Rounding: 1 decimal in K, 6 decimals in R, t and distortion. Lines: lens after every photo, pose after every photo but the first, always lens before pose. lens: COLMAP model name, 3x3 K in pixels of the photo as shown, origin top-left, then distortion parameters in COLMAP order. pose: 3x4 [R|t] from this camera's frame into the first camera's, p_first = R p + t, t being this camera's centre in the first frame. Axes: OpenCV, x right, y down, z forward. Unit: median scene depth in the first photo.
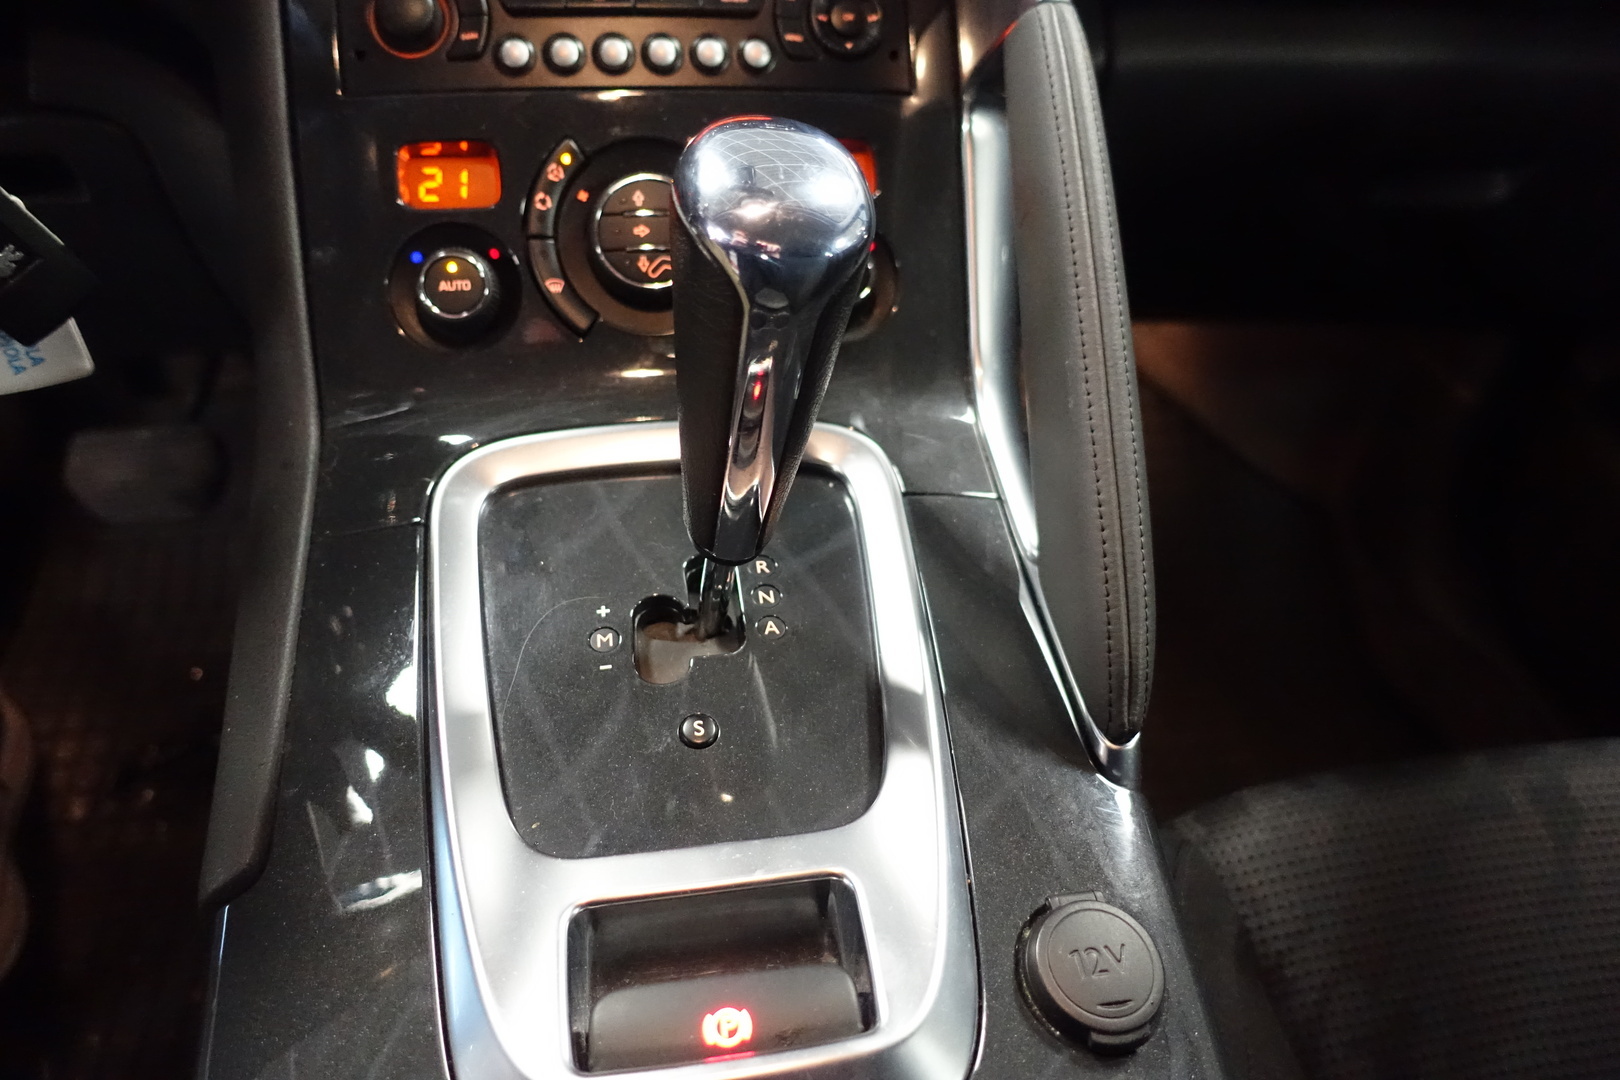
lens RADIAL K [[1132.3, 0, 805.6], [0, 1132.3, 540.3], [0, 0, 1]] dist [0.011411, -0.002926]
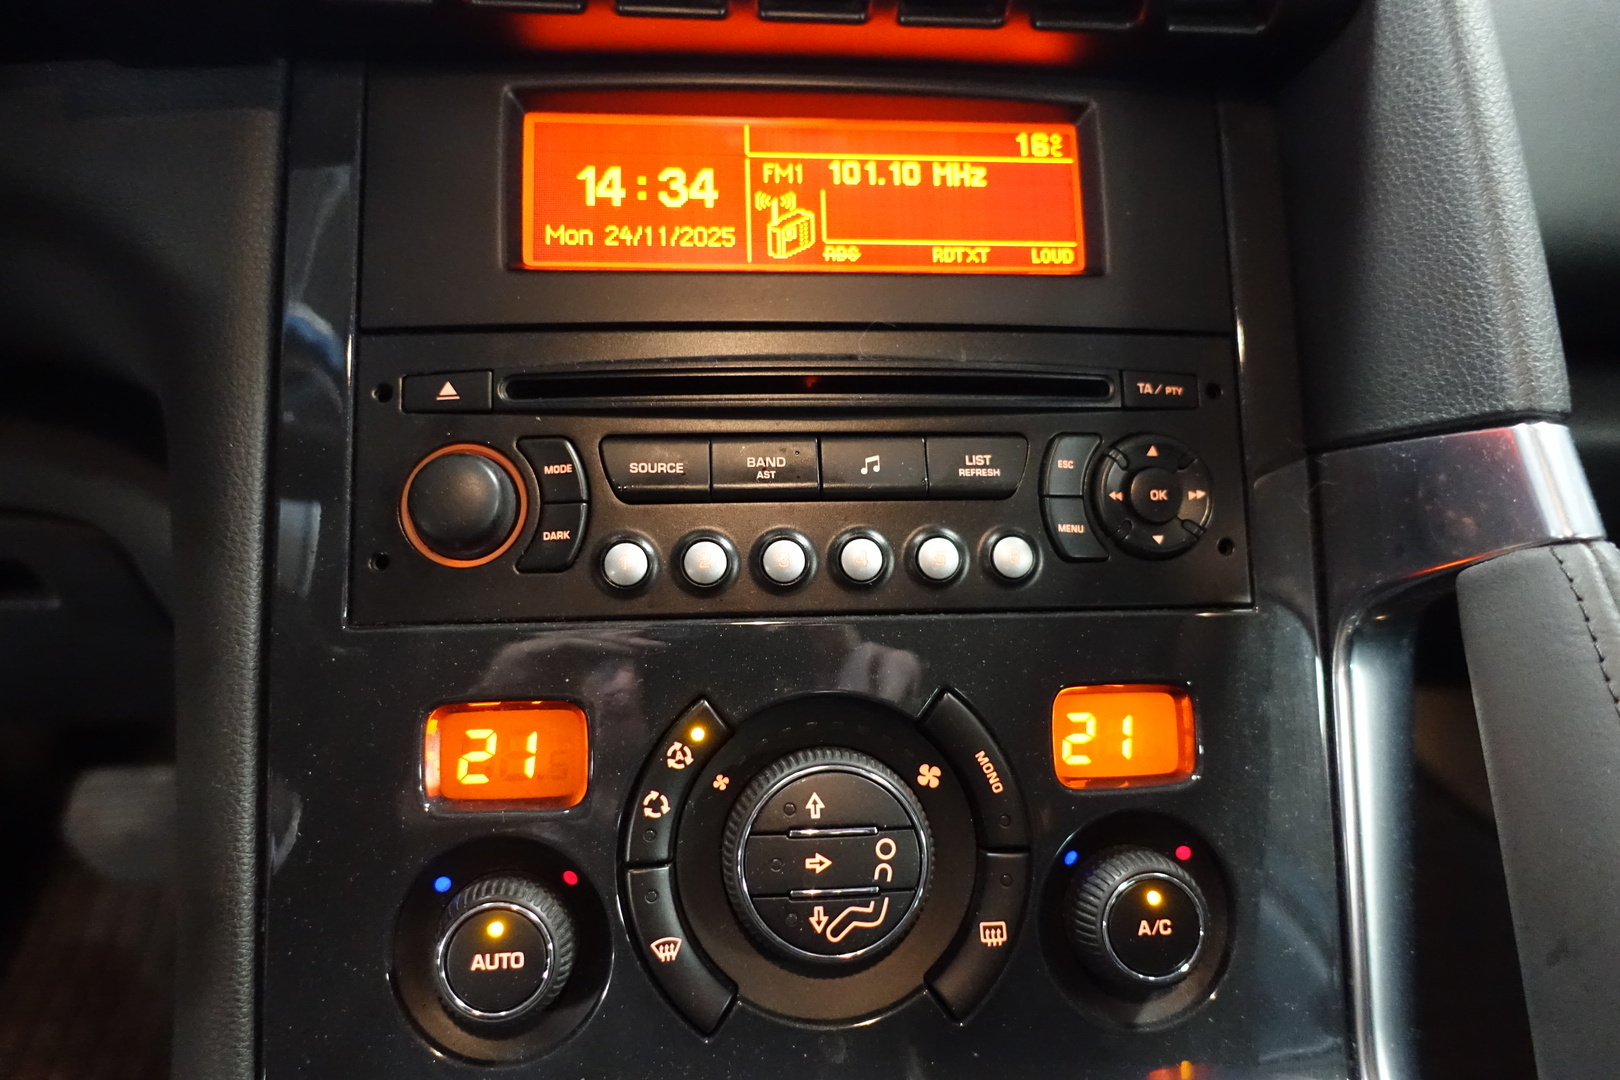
lens RADIAL K [[1132.3, 0, 813.3], [0, 1132.3, 538.9], [0, 0, 1]] dist [0.011411, -0.002926]
pose [[0.996919, 0.031497, -0.071833, -0.109750], [-0.041892, 0.988078, -0.148145, -0.351158], [0.066311, 0.150698, 0.986353, 0.393191]]
